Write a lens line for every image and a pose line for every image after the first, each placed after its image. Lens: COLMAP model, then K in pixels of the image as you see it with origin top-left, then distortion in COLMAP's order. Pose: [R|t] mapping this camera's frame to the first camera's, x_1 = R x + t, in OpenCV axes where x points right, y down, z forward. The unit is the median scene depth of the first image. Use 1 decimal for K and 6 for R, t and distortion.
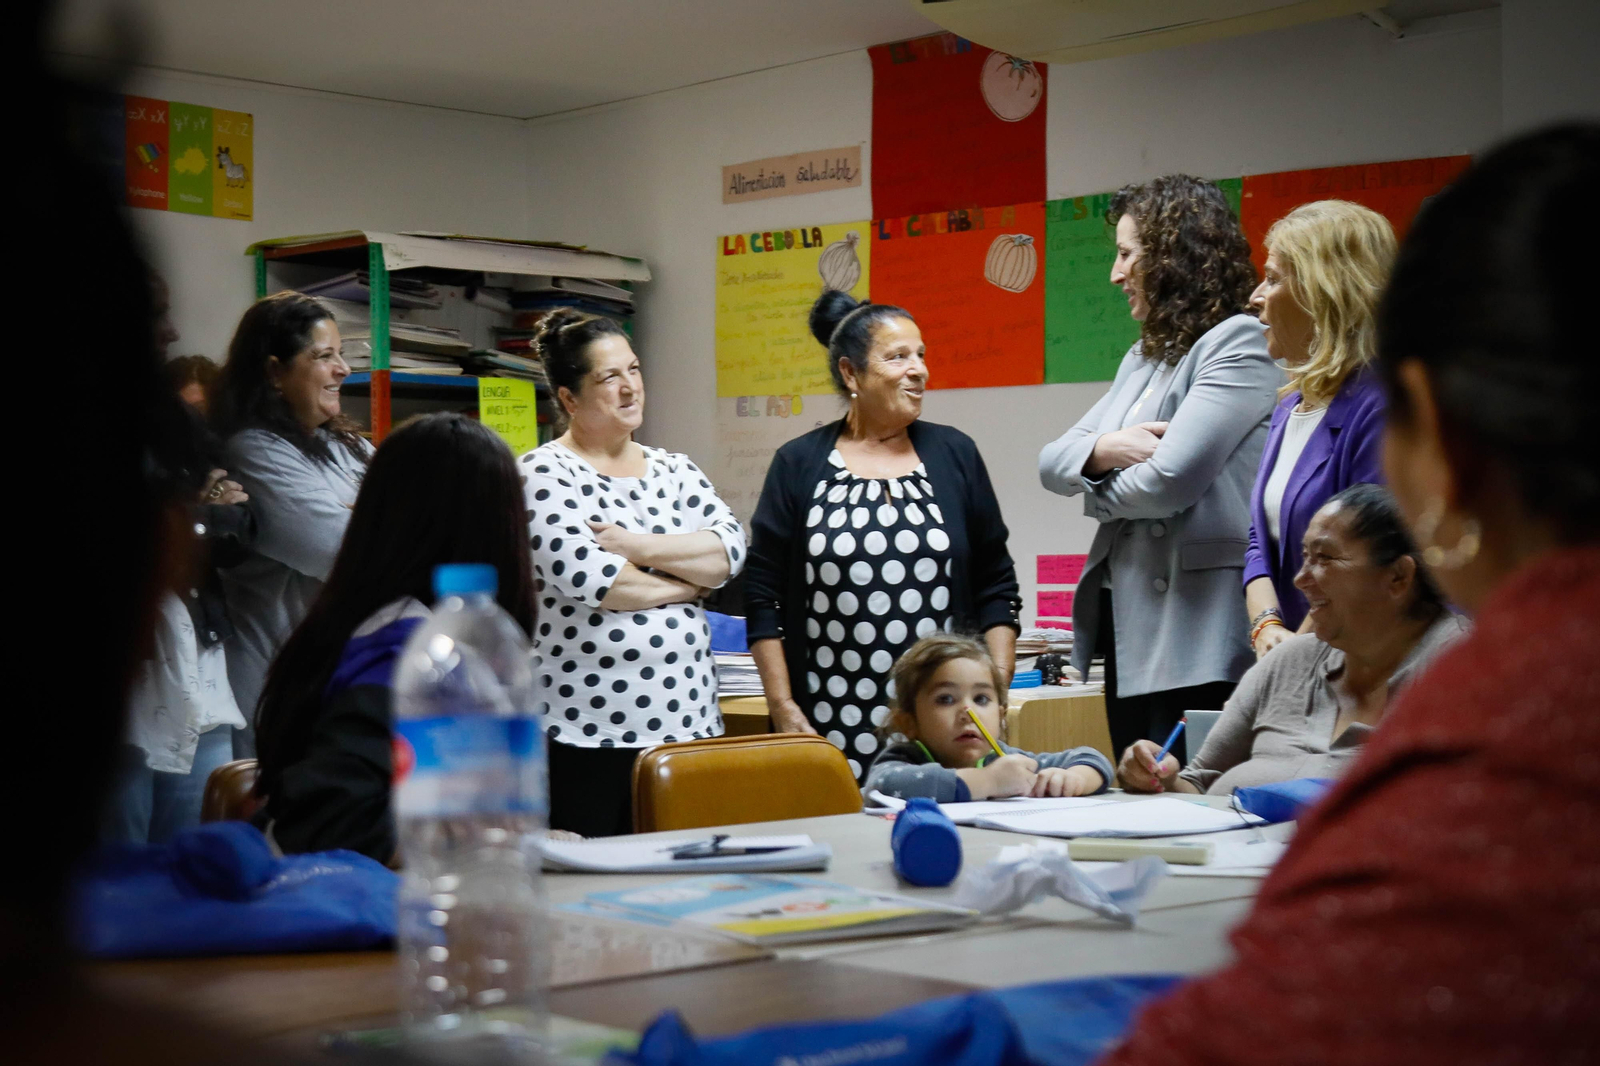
lens RADIAL K [[2503.5, 0, 800.0], [0, 2503.5, 533.0], [0, 0, 1]] dist [-0.043553, -0.090576]
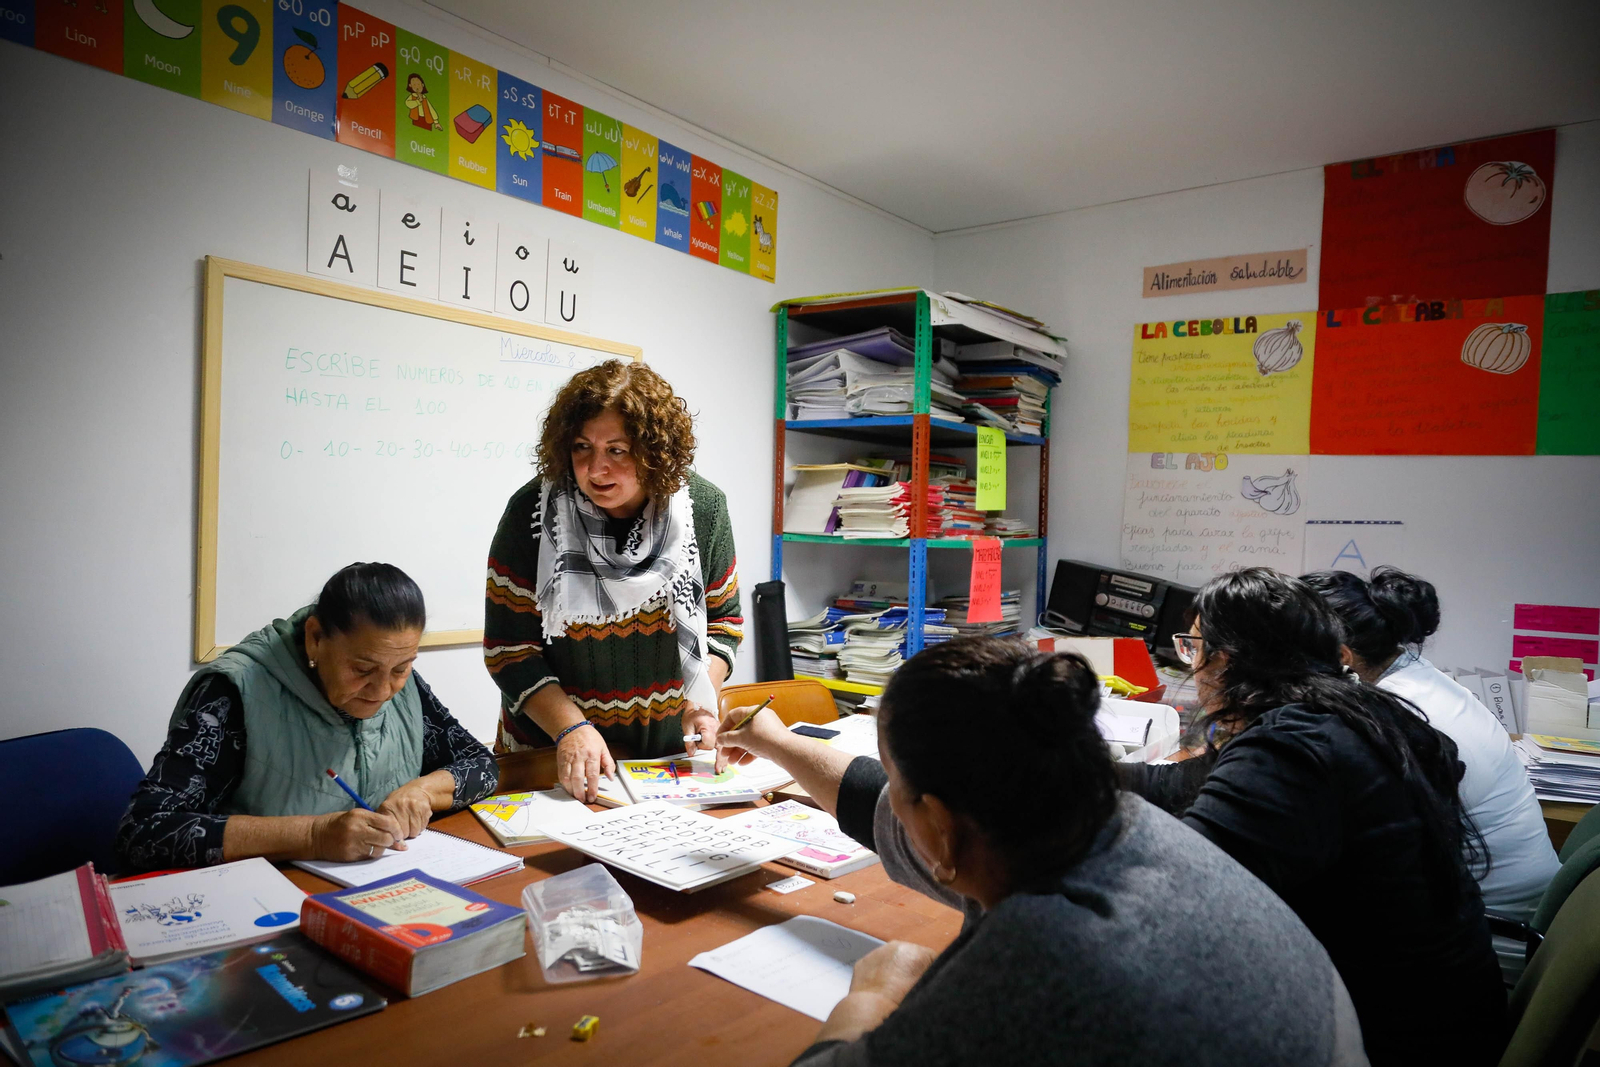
lens RADIAL K [[1038.0, 0, 800.0], [0, 1038.0, 533.5], [0, 0, 1]] dist [-0.007559, -0.000916]
pose [[0.993084, 0.038968, 0.110752, -0.261597], [-0.041272, 0.998975, 0.018586, -0.017101], [-0.109914, -0.023028, 0.993674, 0.518869]]
